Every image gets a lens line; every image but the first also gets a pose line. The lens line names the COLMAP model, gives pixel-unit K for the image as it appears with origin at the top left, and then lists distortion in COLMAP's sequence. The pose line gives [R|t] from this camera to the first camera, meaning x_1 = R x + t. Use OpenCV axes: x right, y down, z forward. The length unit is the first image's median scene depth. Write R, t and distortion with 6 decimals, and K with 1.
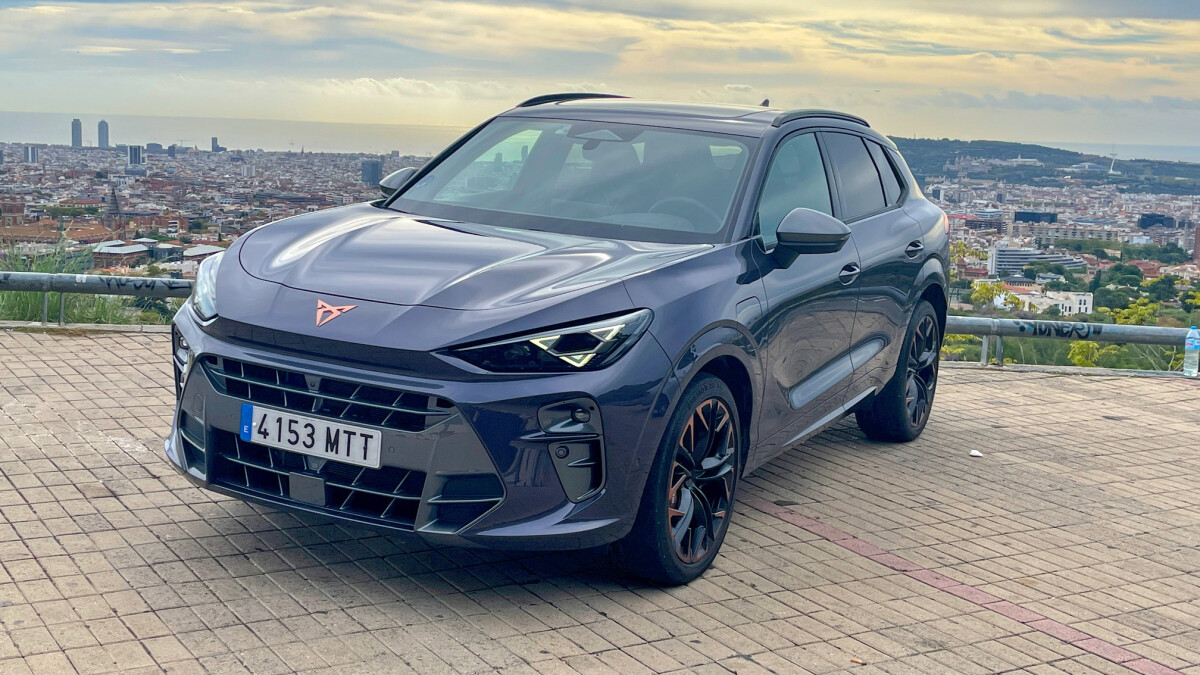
lens RADIAL K [[1471.6, 0, 598.7], [0, 1471.6, 321.7], [0, 0, 1]] dist [0.117986, -0.372528]
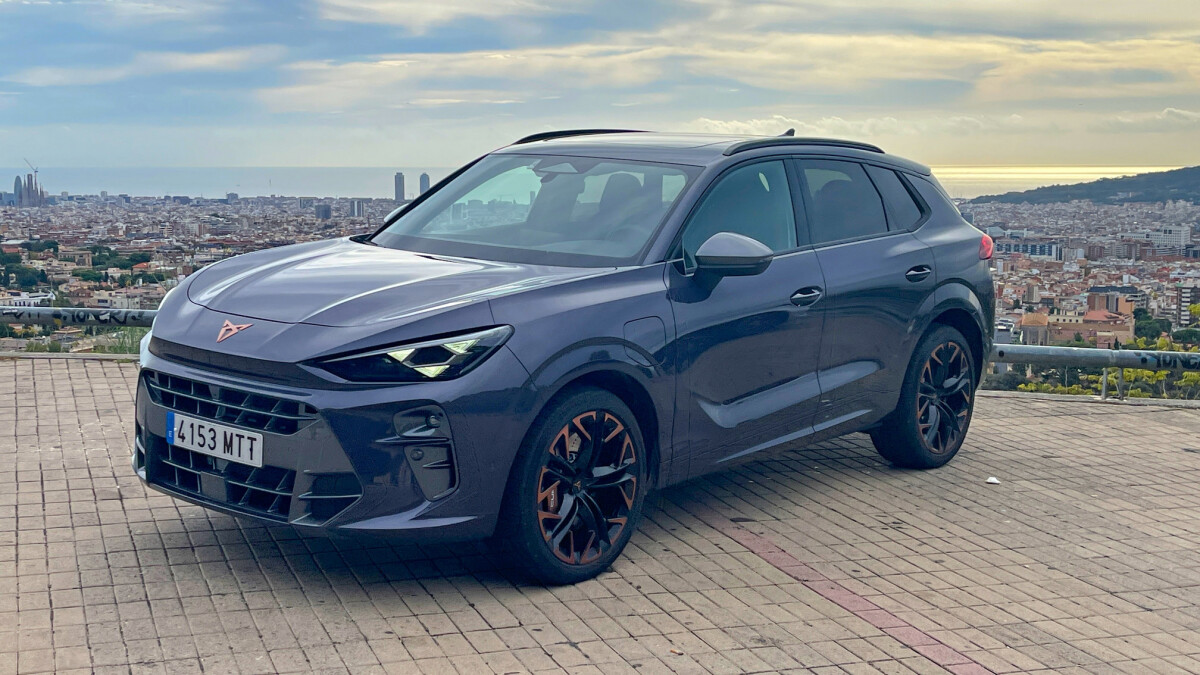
lens RADIAL K [[1539.4, 0, 596.4], [0, 1539.4, 377.3], [0, 0, 1]] dist [0.115153, -0.354566]
pose [[0.977411, -0.001189, -0.211343, 0.339720], [0.001859, 0.999994, 0.002974, 0.026580], [0.211338, -0.003300, 0.977407, -0.096676]]
